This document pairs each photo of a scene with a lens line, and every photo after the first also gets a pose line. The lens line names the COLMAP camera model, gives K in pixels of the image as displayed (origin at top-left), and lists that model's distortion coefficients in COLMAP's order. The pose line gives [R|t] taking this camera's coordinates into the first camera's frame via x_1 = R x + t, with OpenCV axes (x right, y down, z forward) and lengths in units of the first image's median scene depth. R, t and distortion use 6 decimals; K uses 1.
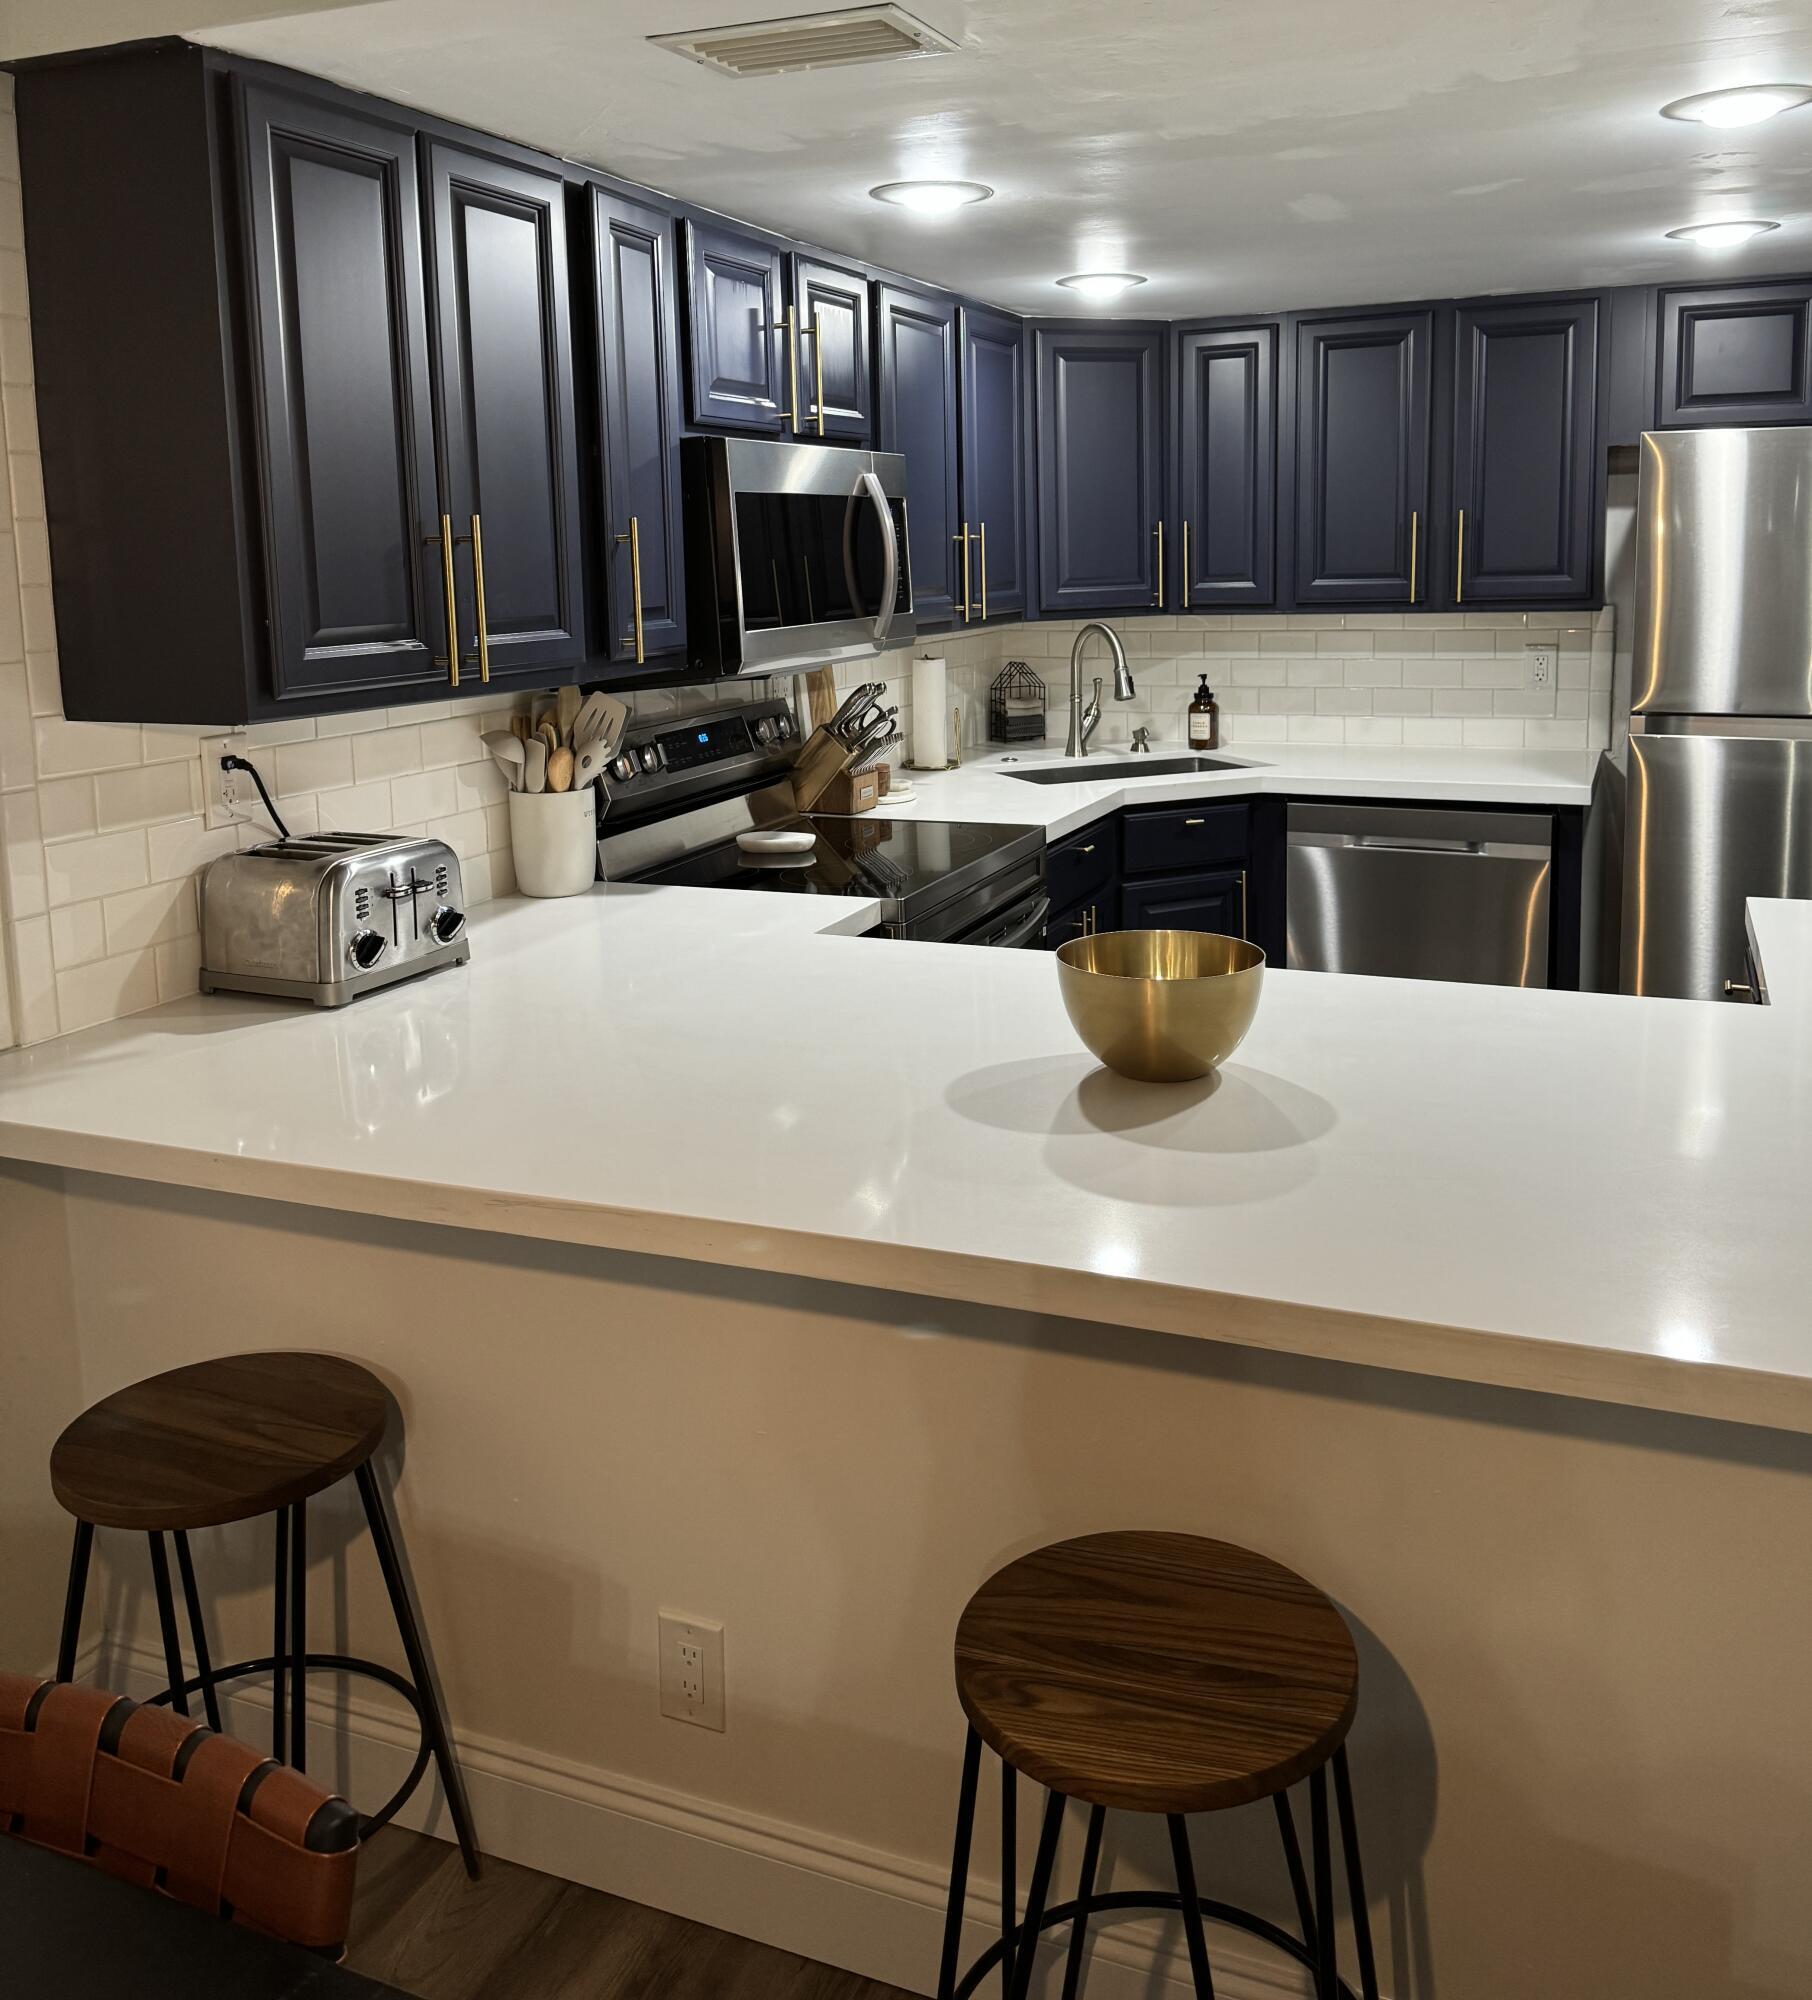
lens RADIAL K [[1733.5, 0, 897.2], [0, 1733.5, 788.5], [0, 0, 1]] dist [0.048280, -0.033190]
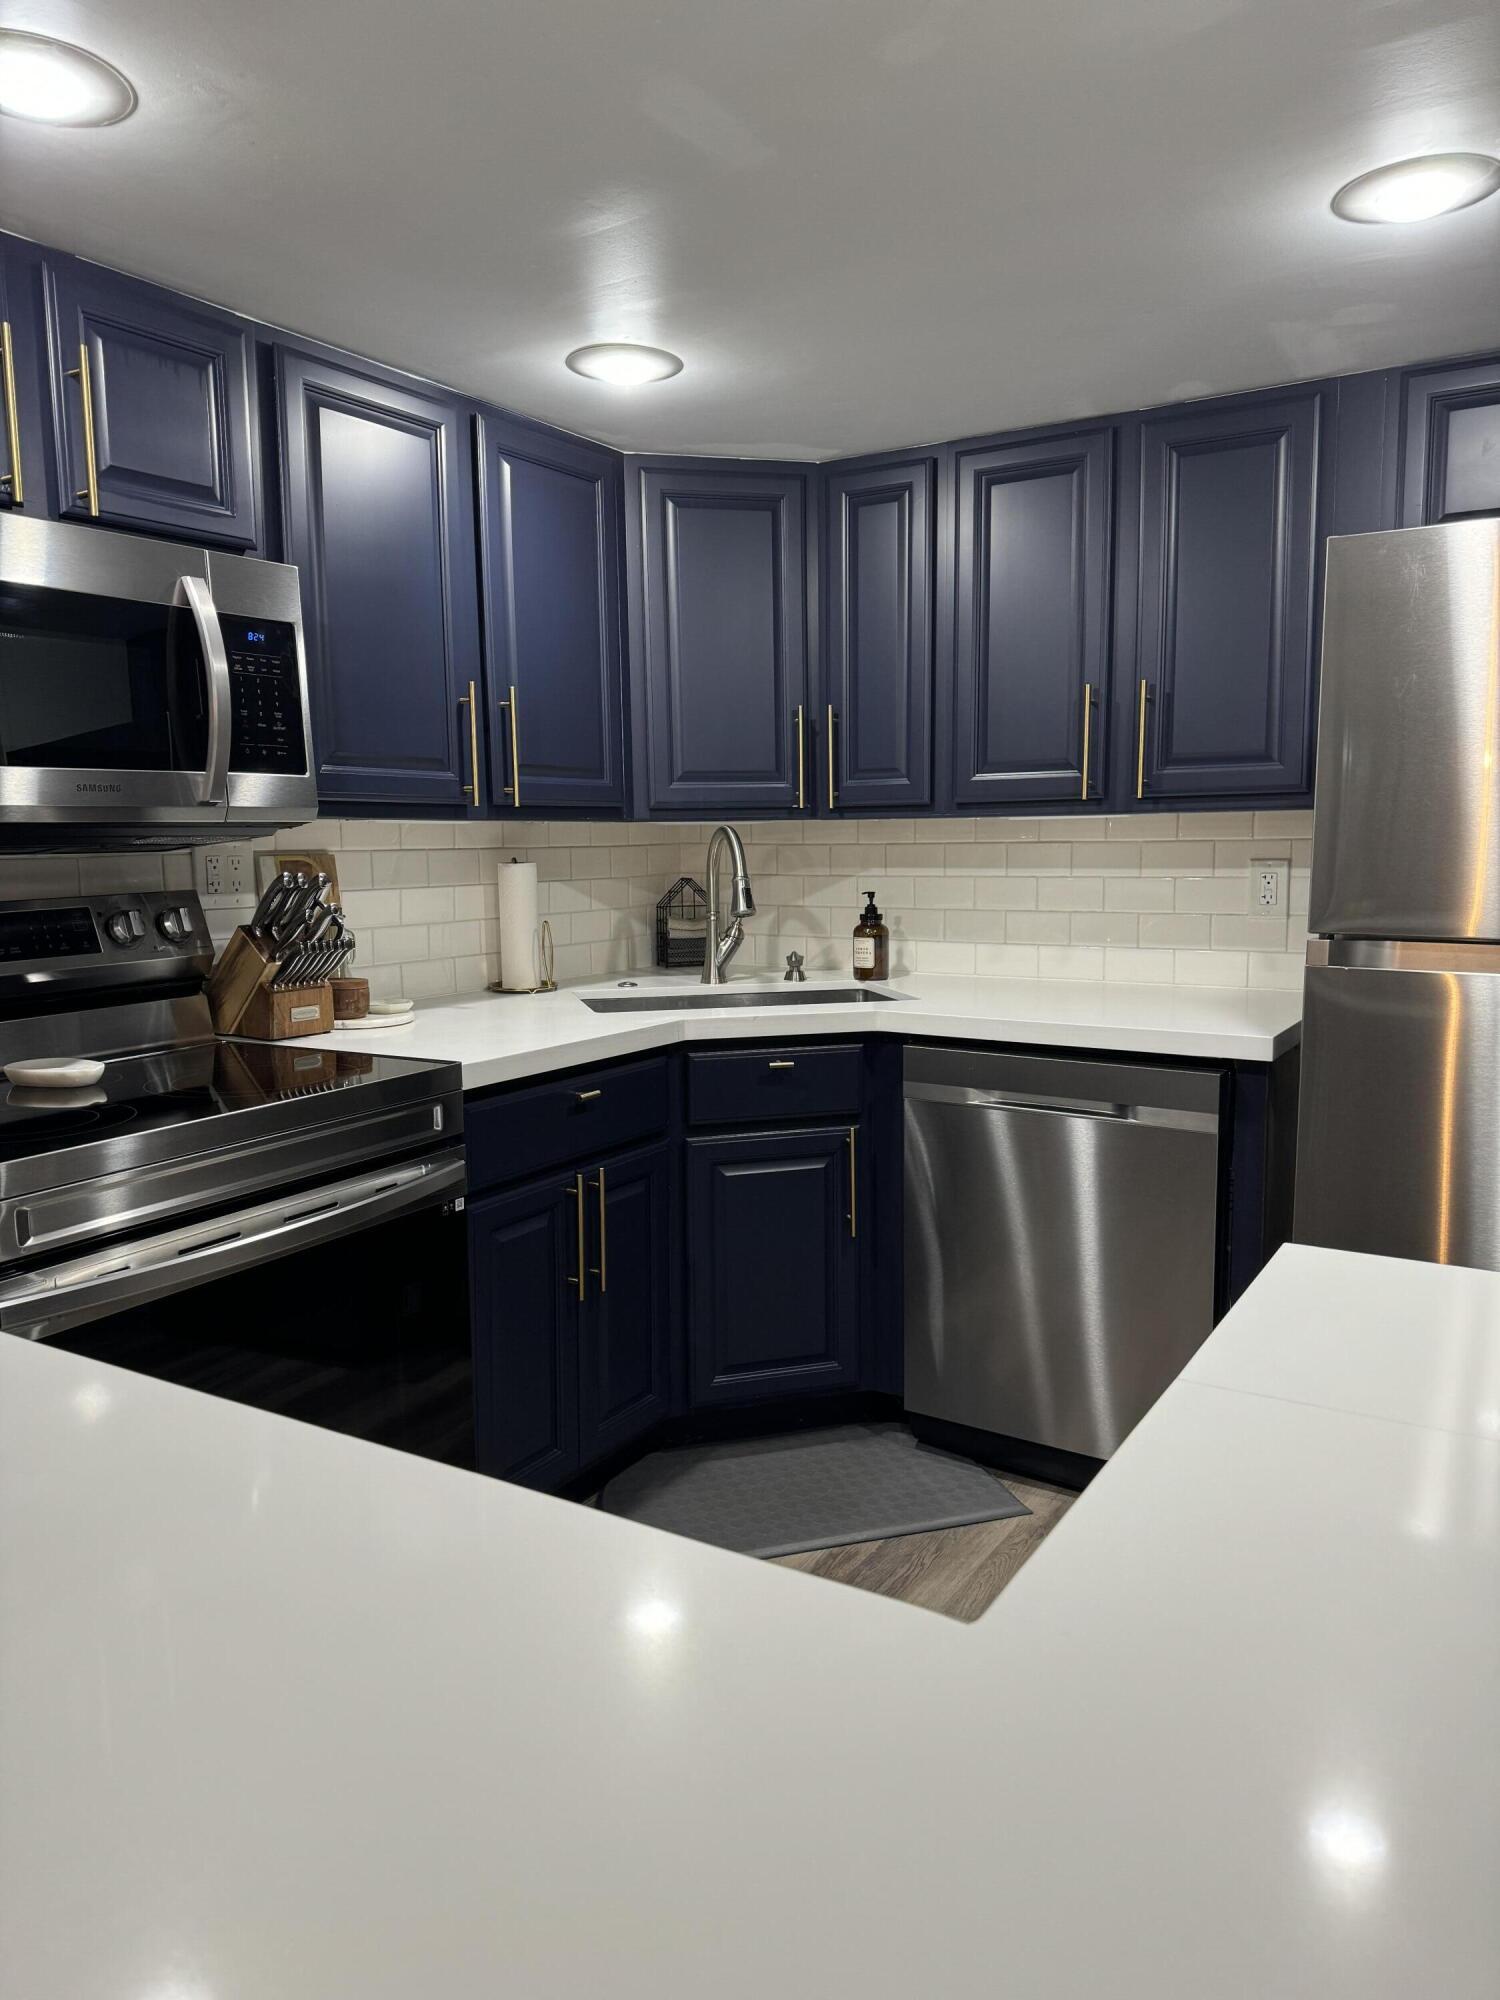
lens RADIAL K [[1400.6, 0, 752.4], [0, 1400.6, 1006.2], [0, 0, 1]] dist [0.051599, -0.019543]
pose [[0.989348, 0.030231, -0.142399, 0.256383], [-0.032116, 0.999424, -0.010955, -0.000422], [0.141986, 0.015412, 0.989749, 0.365388]]
